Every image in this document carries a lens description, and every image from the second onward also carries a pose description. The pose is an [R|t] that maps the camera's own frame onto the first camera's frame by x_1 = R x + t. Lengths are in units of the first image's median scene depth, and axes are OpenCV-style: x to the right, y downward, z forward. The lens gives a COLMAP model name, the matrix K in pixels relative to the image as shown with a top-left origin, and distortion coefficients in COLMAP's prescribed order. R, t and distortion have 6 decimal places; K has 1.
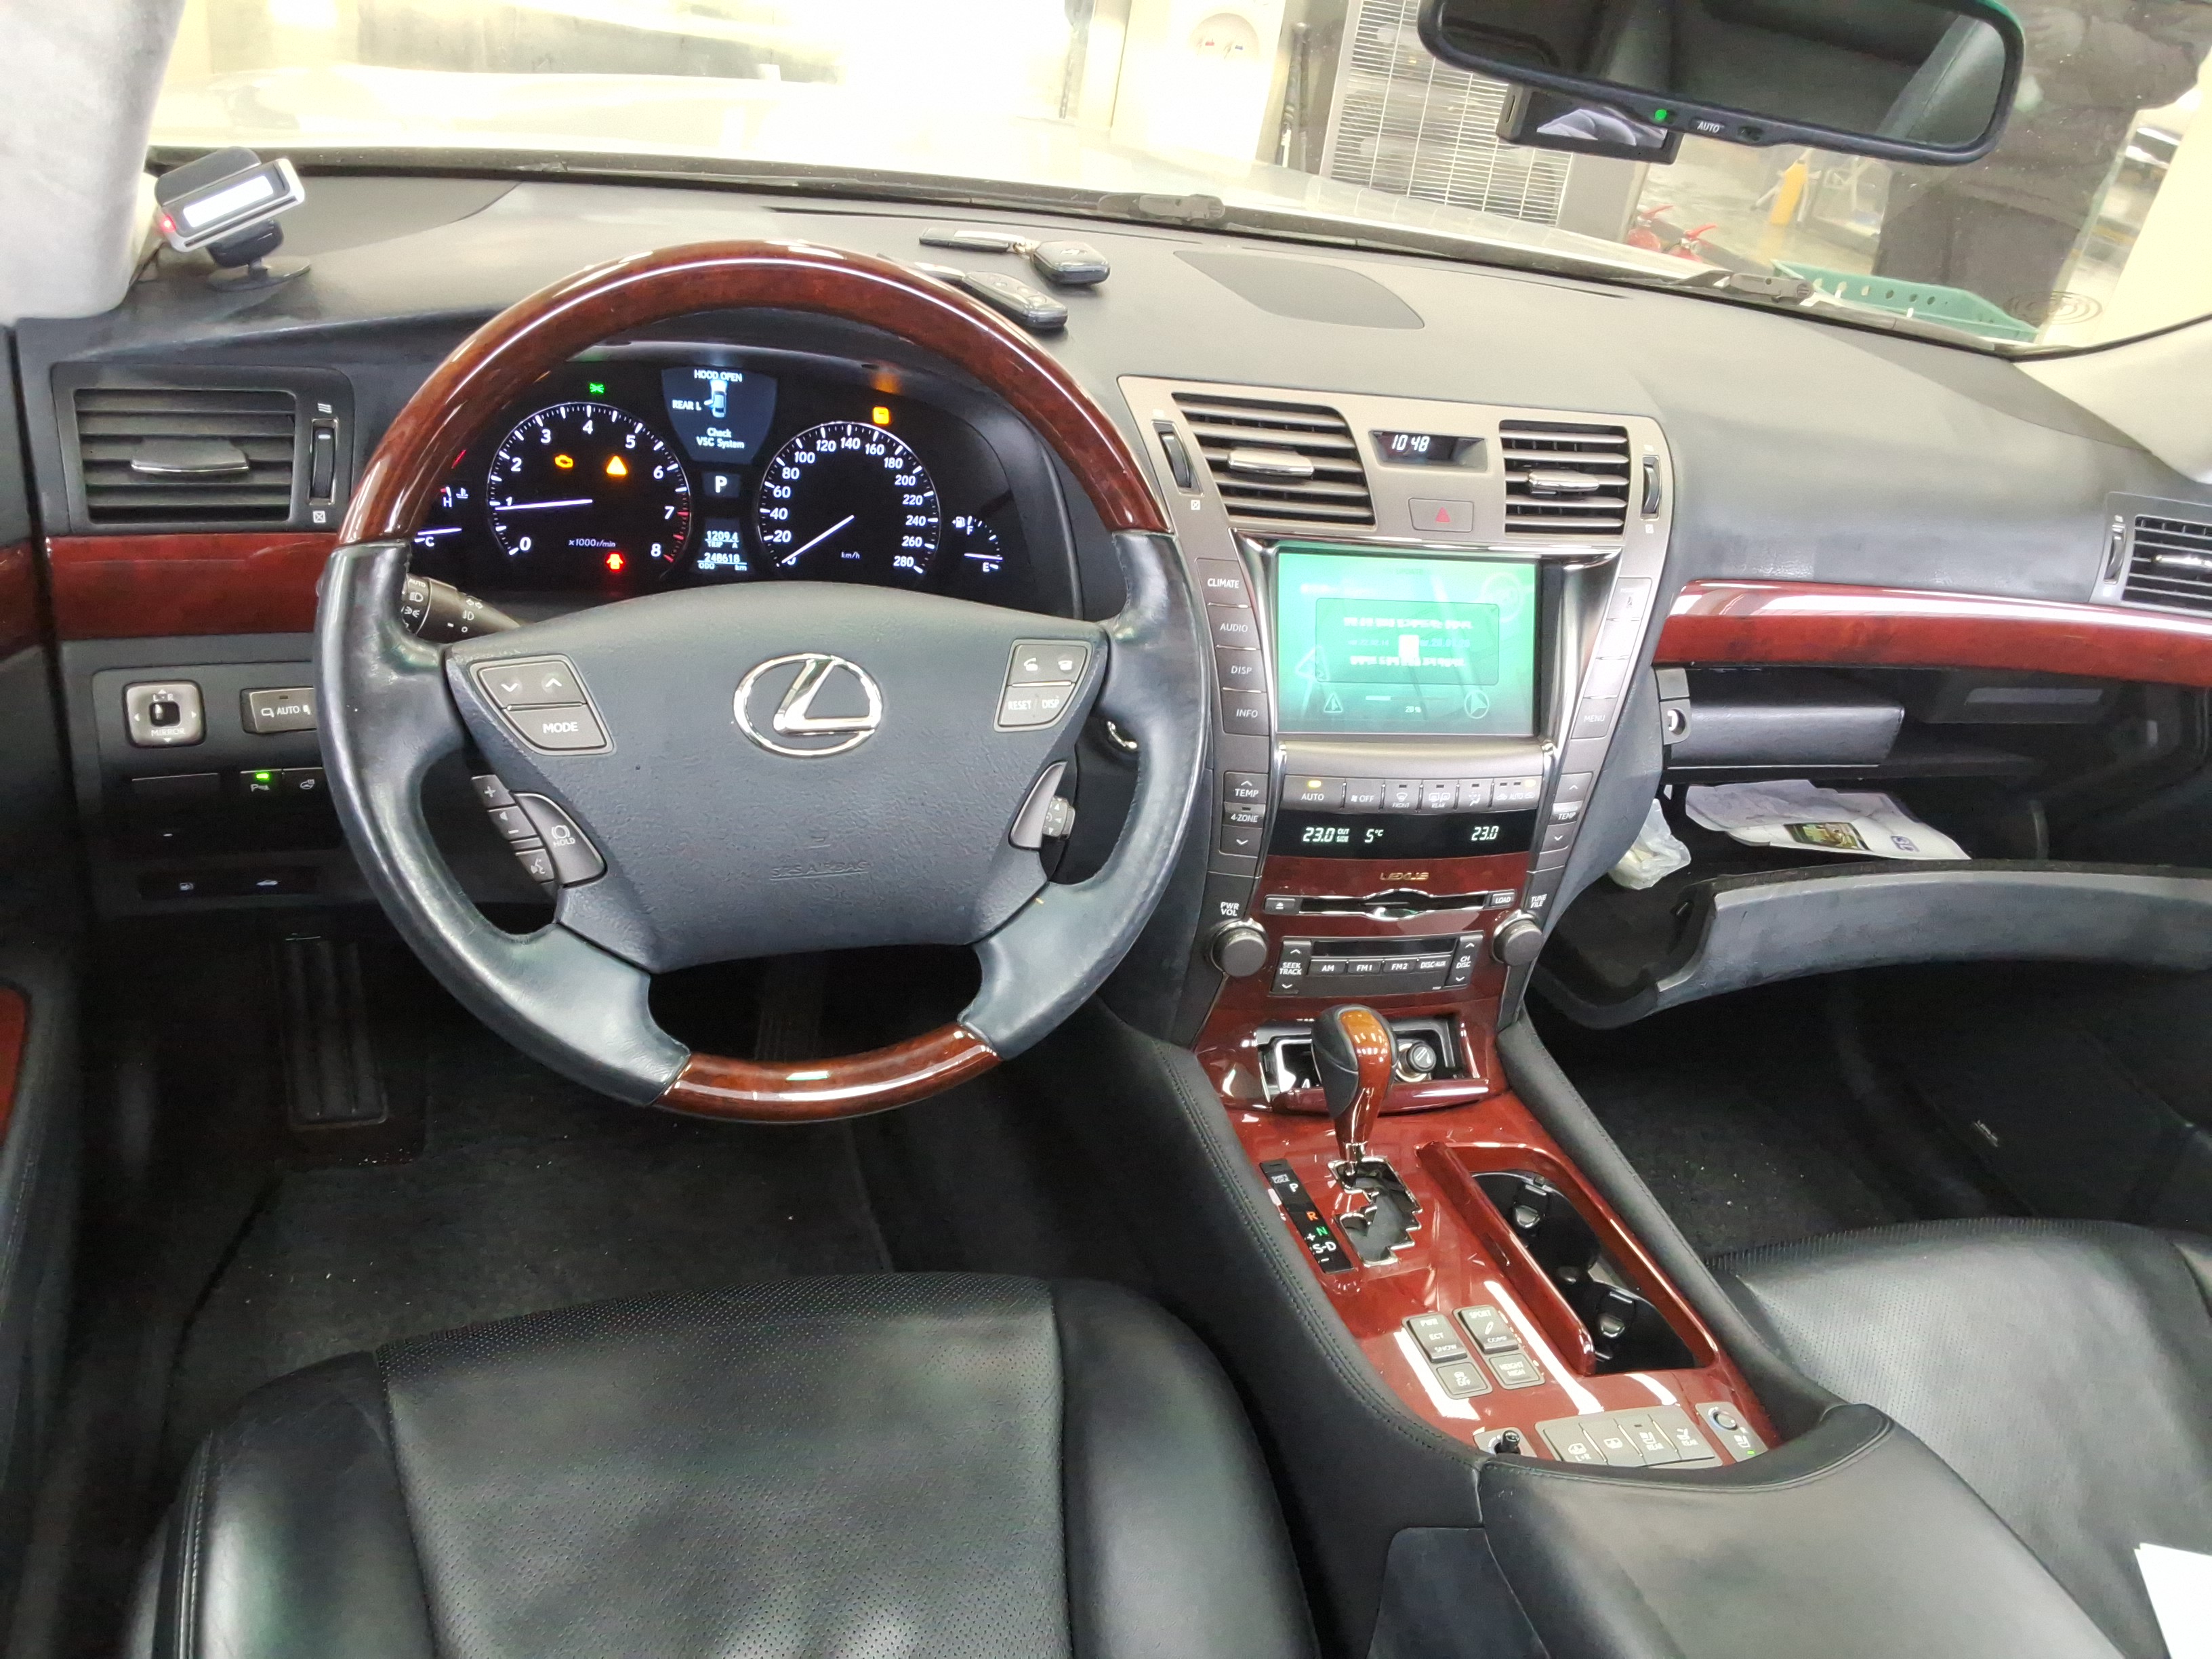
lens RADIAL K [[1789.1, 0, 1122.8], [0, 1789.1, 892.3], [0, 0, 1]] dist [0.127787, -0.200928]
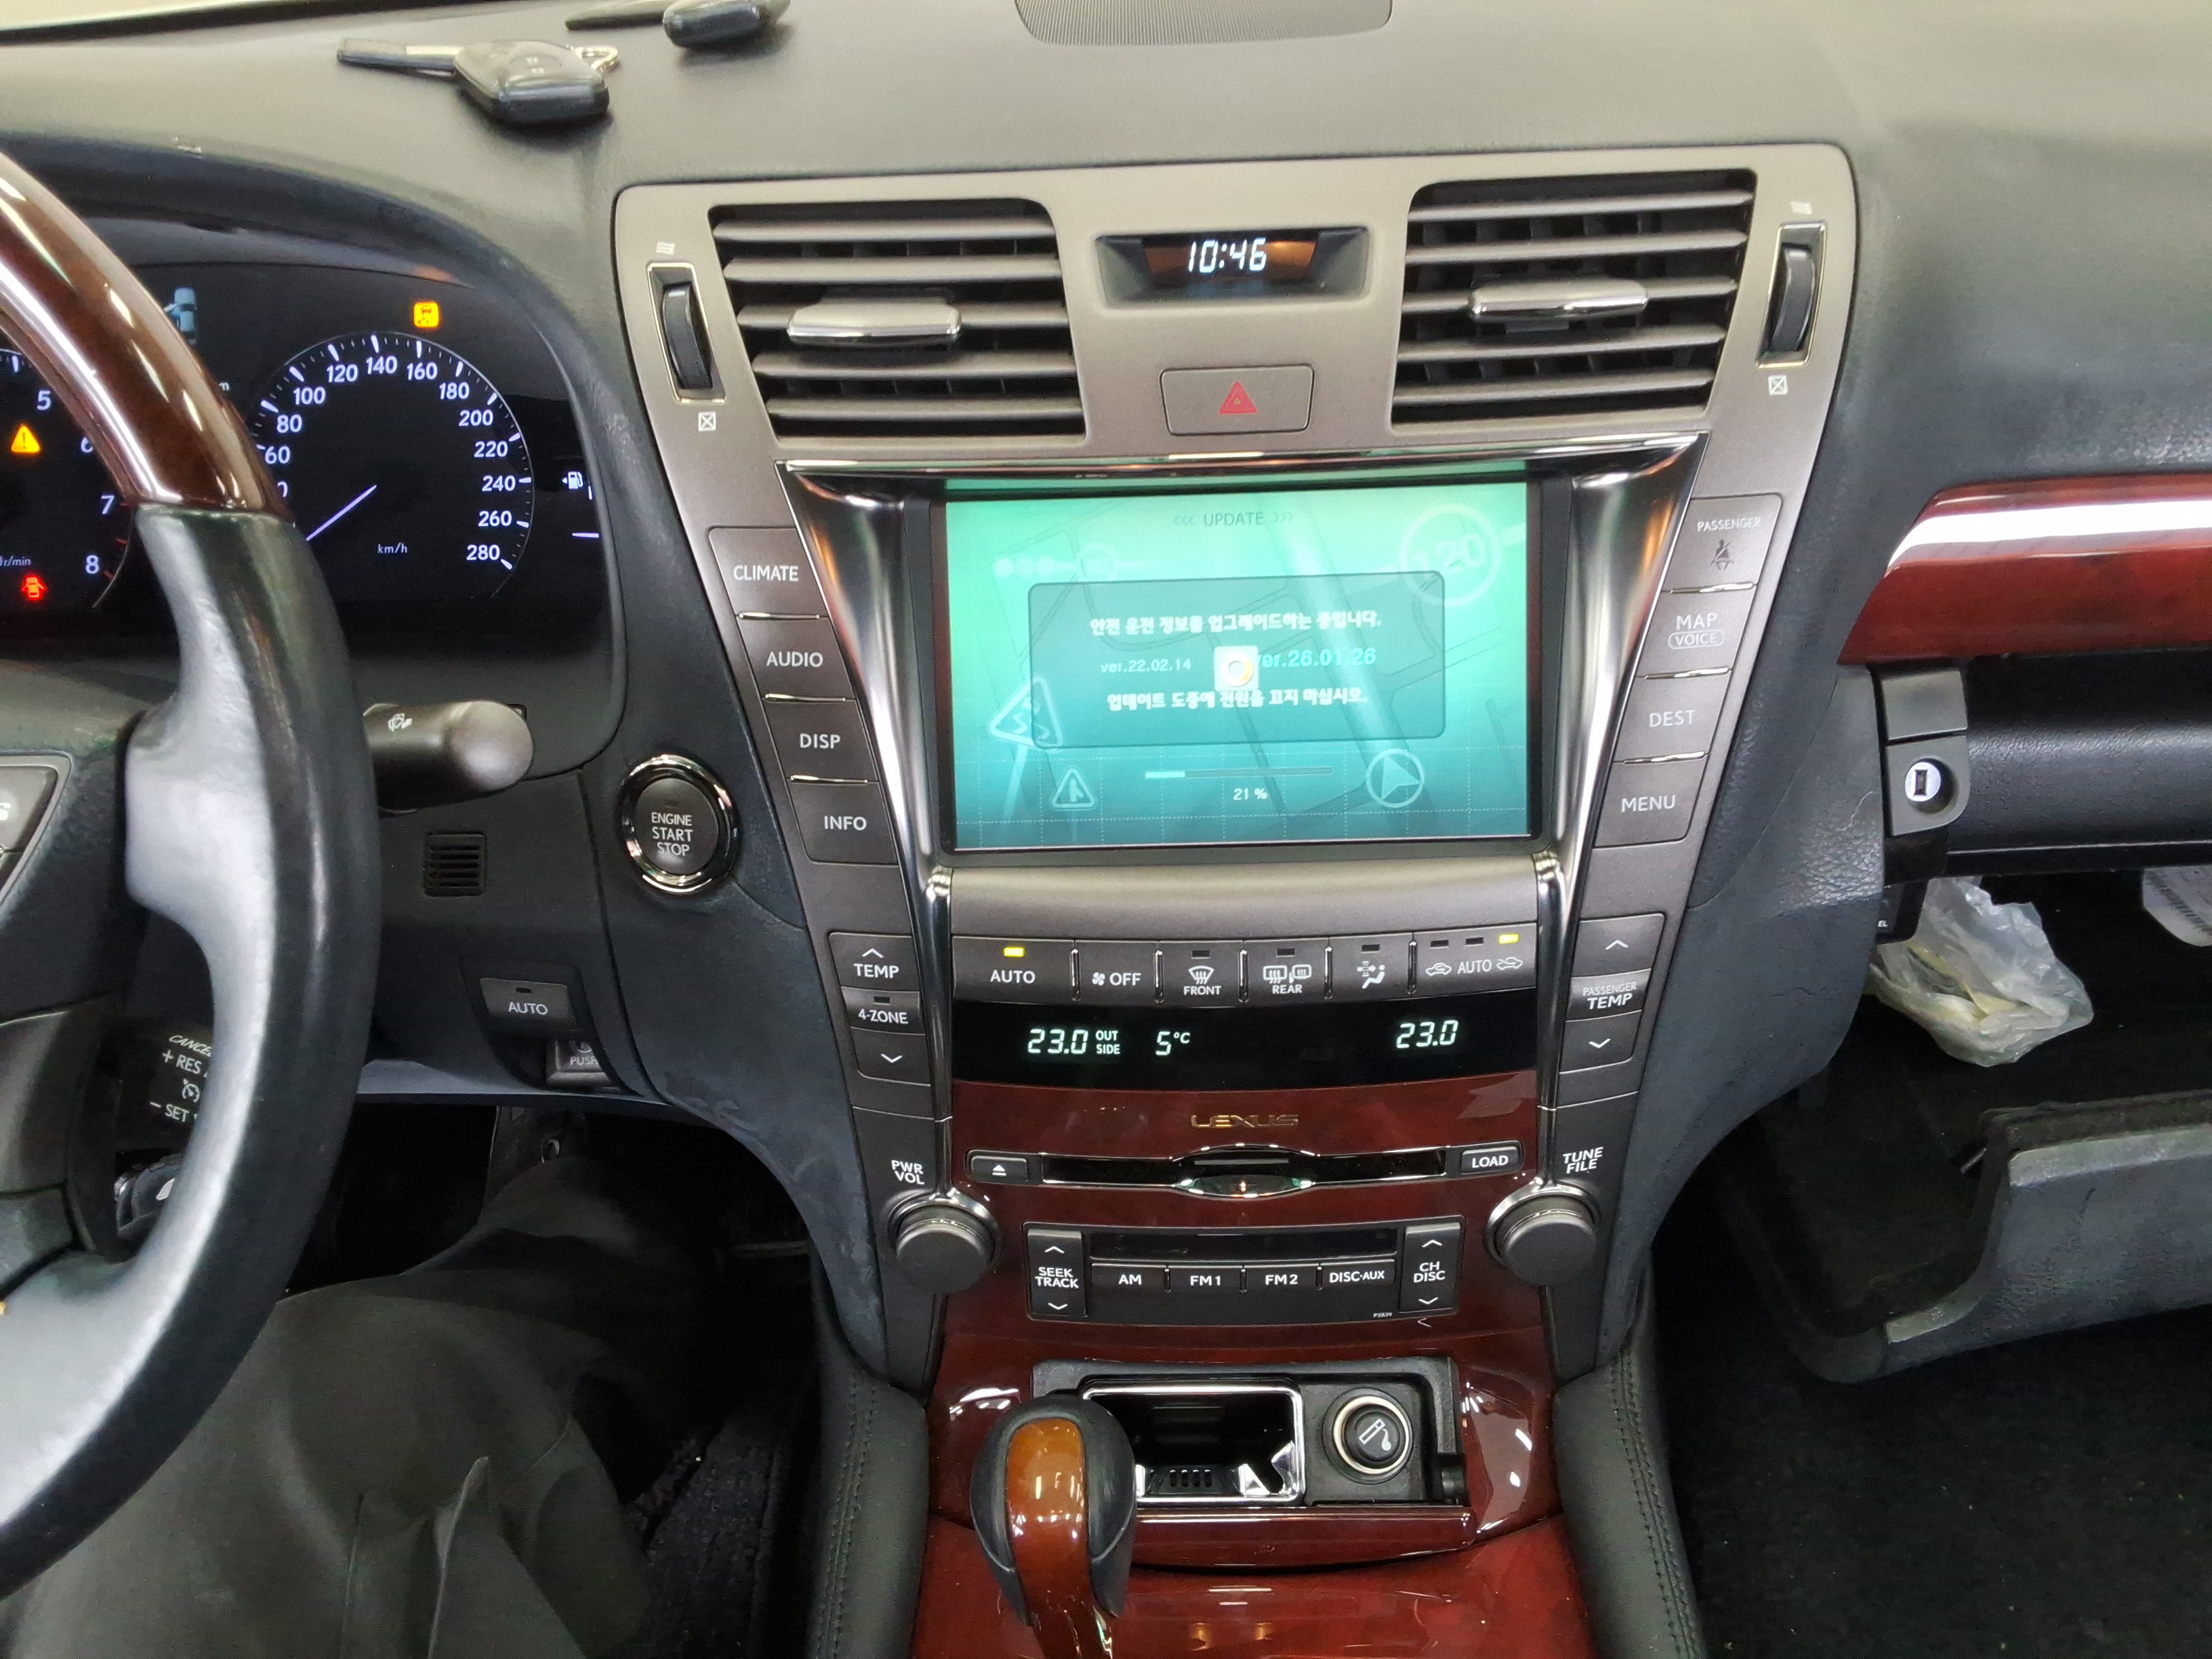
lens RADIAL K [[1789.1, 0, 1122.8], [0, 1789.1, 892.3], [0, 0, 1]] dist [0.127787, -0.200928]
pose [[0.928335, 0.008458, -0.371649, 0.315813], [0.004769, 0.999388, 0.034657, -0.092046], [0.371715, -0.033946, 0.927726, 0.522034]]
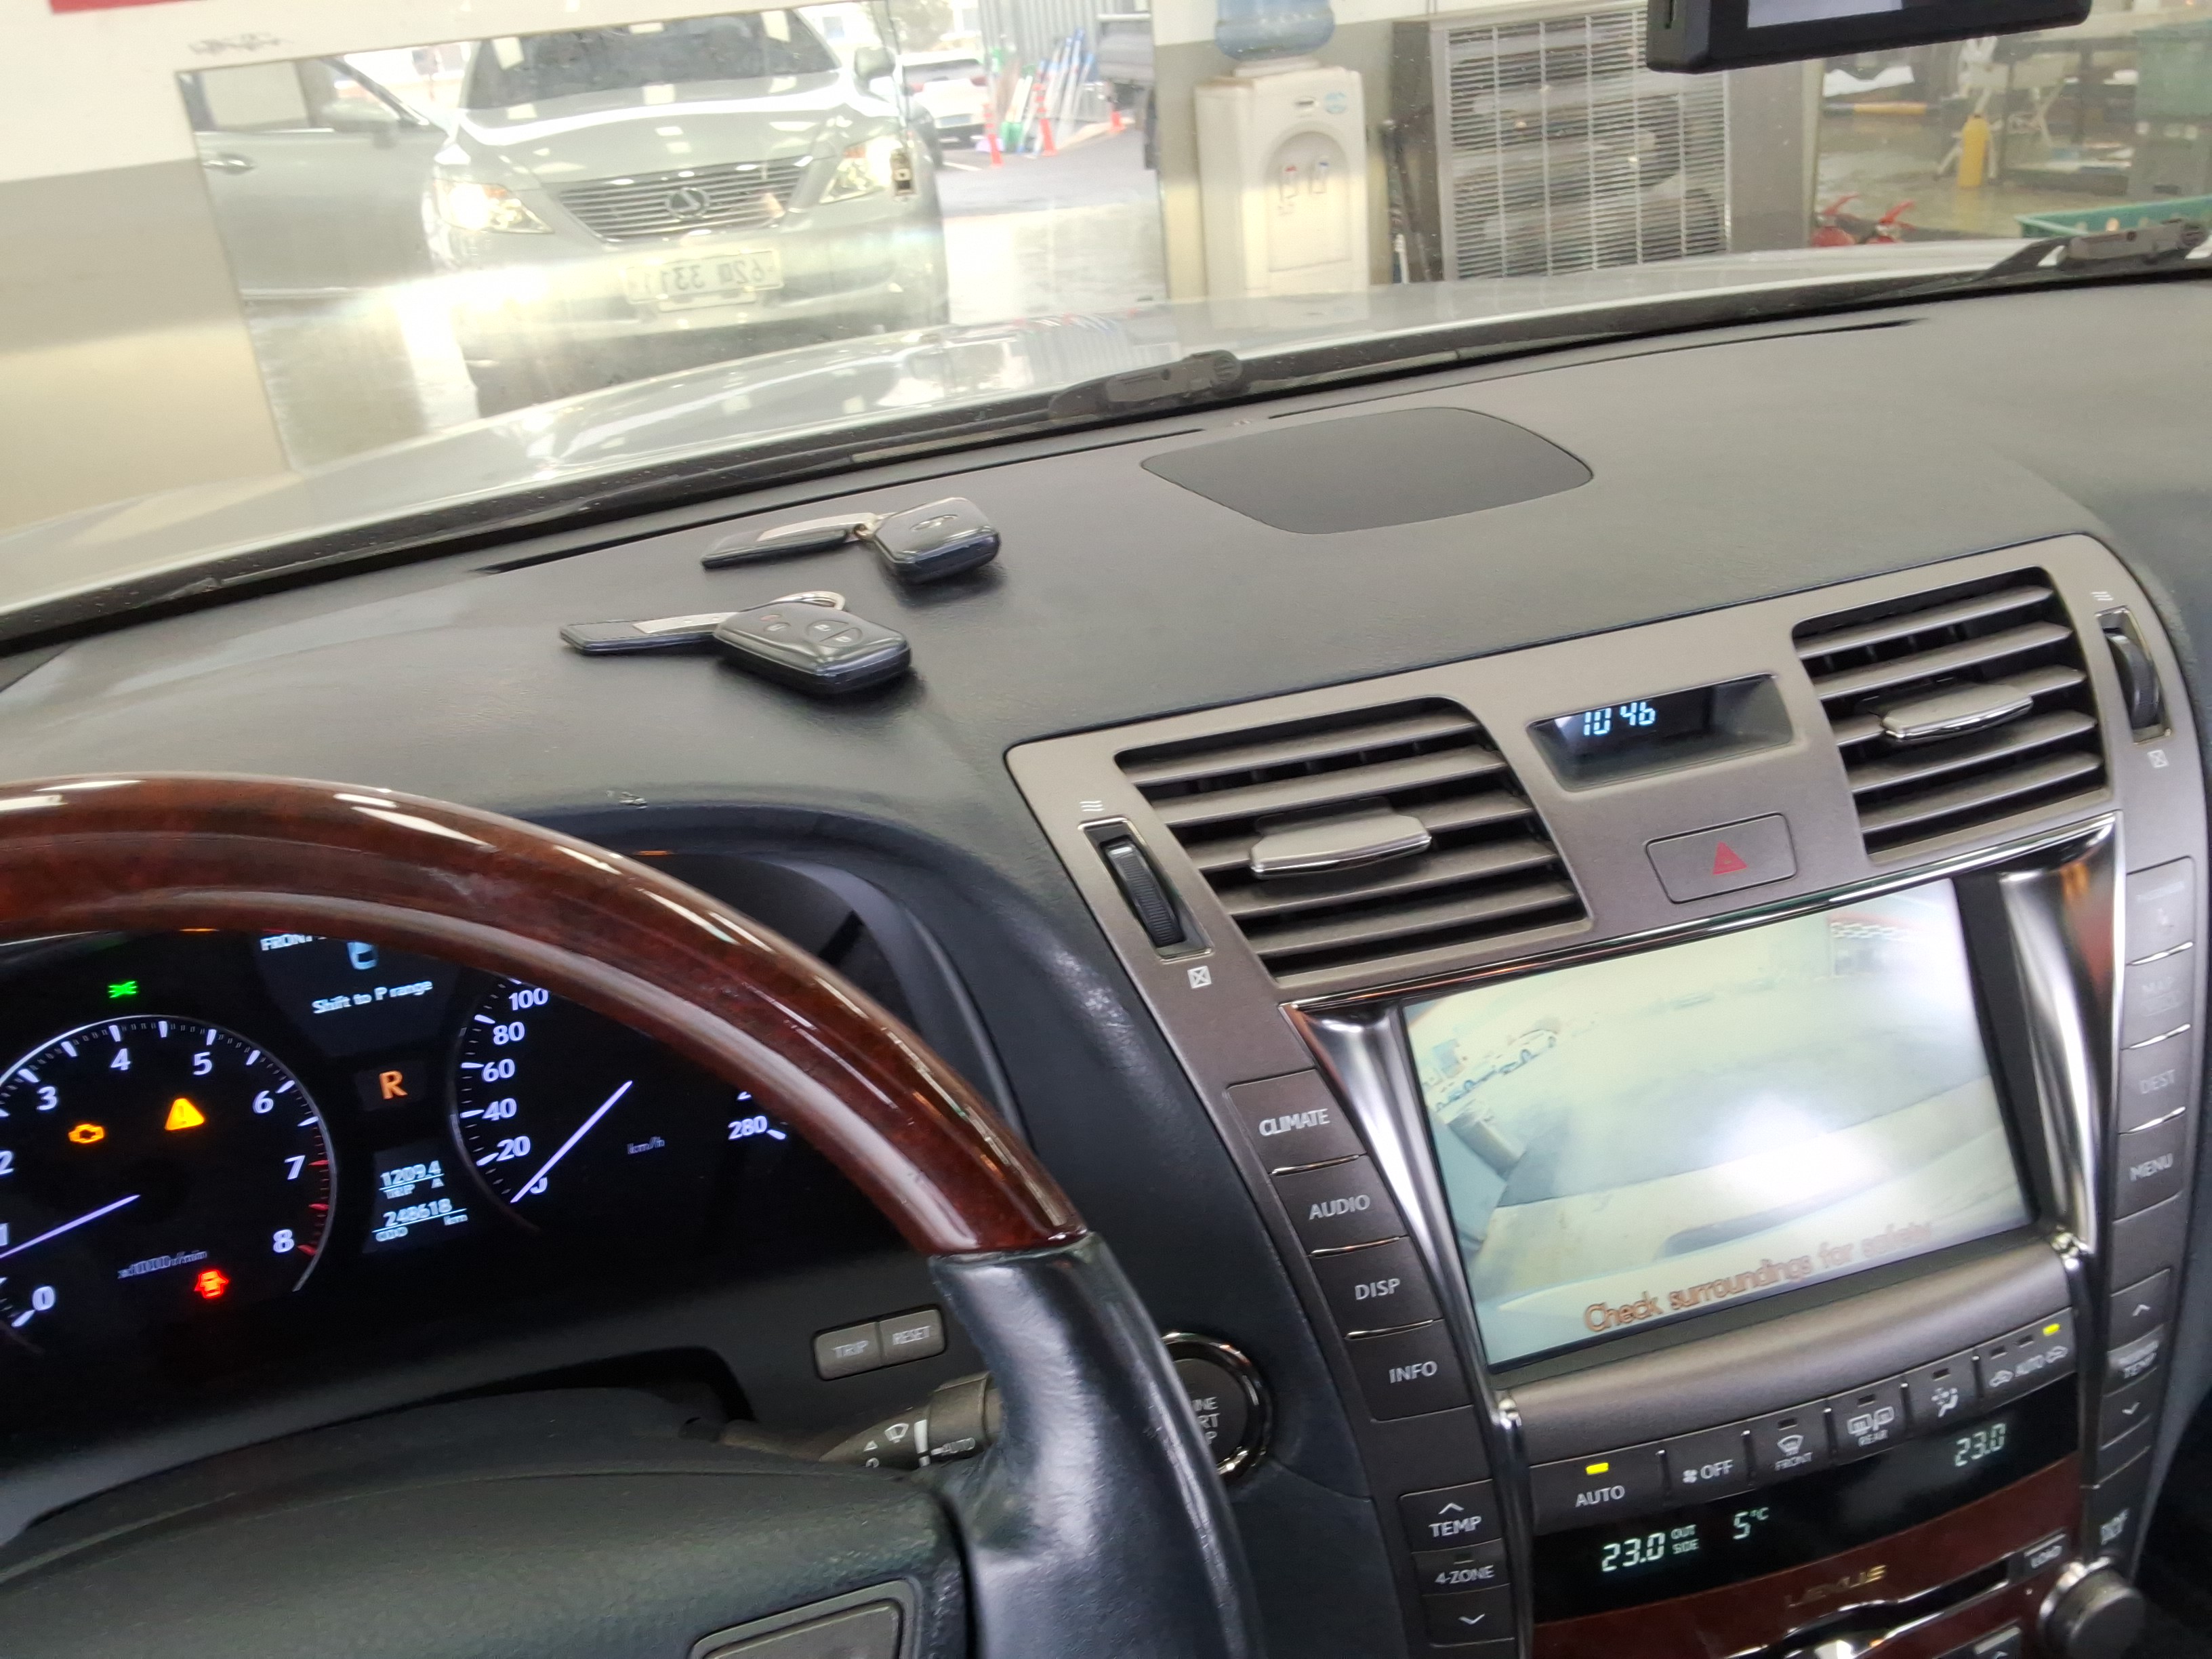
lens RADIAL K [[1795.4, 0, 1120.9], [0, 1795.4, 855.1], [0, 0, 1]] dist [0.119940, -0.203934]
pose [[0.962080, -0.227673, -0.150223, 0.092501], [0.210912, 0.970162, -0.119593, -0.179351], [0.172968, 0.083375, 0.981392, 0.483704]]
